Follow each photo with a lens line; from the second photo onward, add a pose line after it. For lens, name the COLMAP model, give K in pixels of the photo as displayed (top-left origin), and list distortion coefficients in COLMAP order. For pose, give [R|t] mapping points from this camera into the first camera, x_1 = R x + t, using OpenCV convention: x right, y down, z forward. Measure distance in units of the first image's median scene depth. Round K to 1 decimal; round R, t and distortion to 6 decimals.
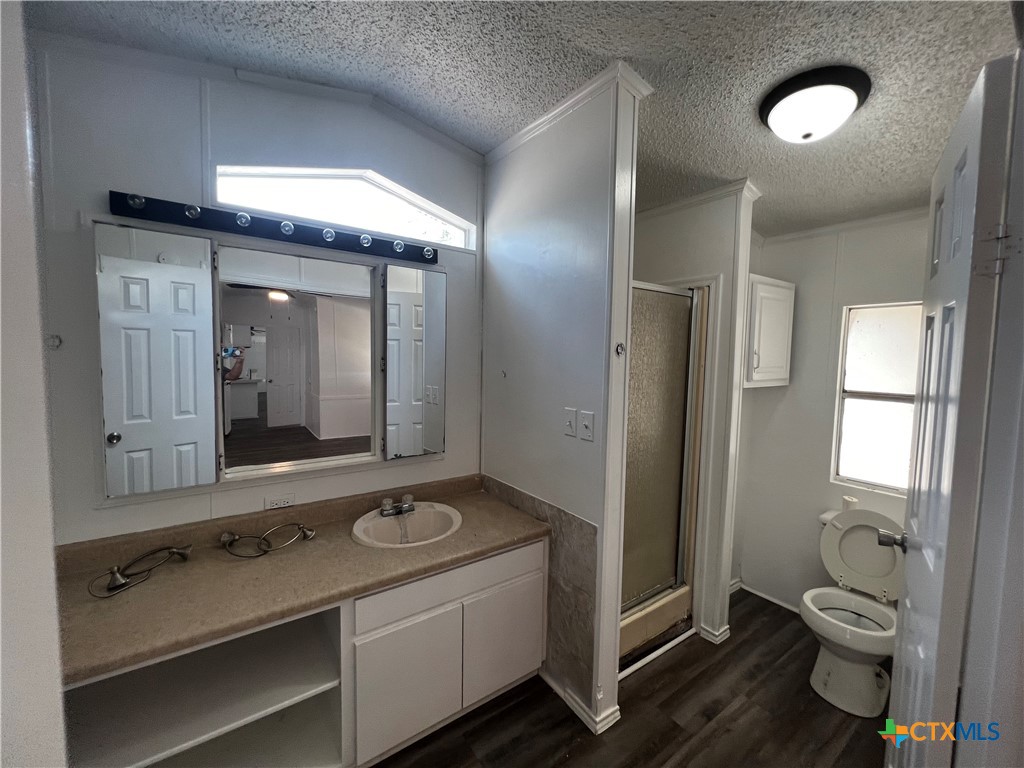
lens RADIAL K [[410.4, 0, 512.0], [0, 410.4, 384.0], [0, 0, 1]] dist [0.000691, 0.000113]
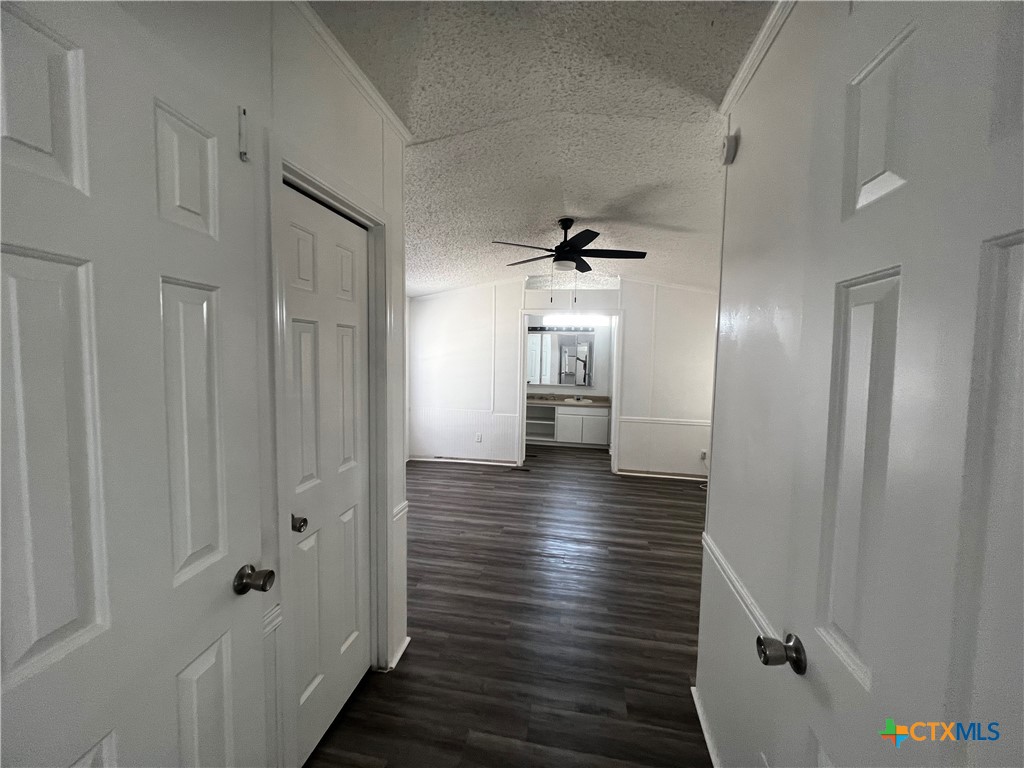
lens RADIAL K [[410.4, 0, 512.0], [0, 410.4, 384.0], [0, 0, 1]] dist [0.000691, 0.000113]
pose [[0.703224, 0.051184, -0.709124, 2.034297], [-0.066632, 0.997760, 0.005940, 0.195750], [0.707839, 0.043073, 0.705059, -2.161695]]
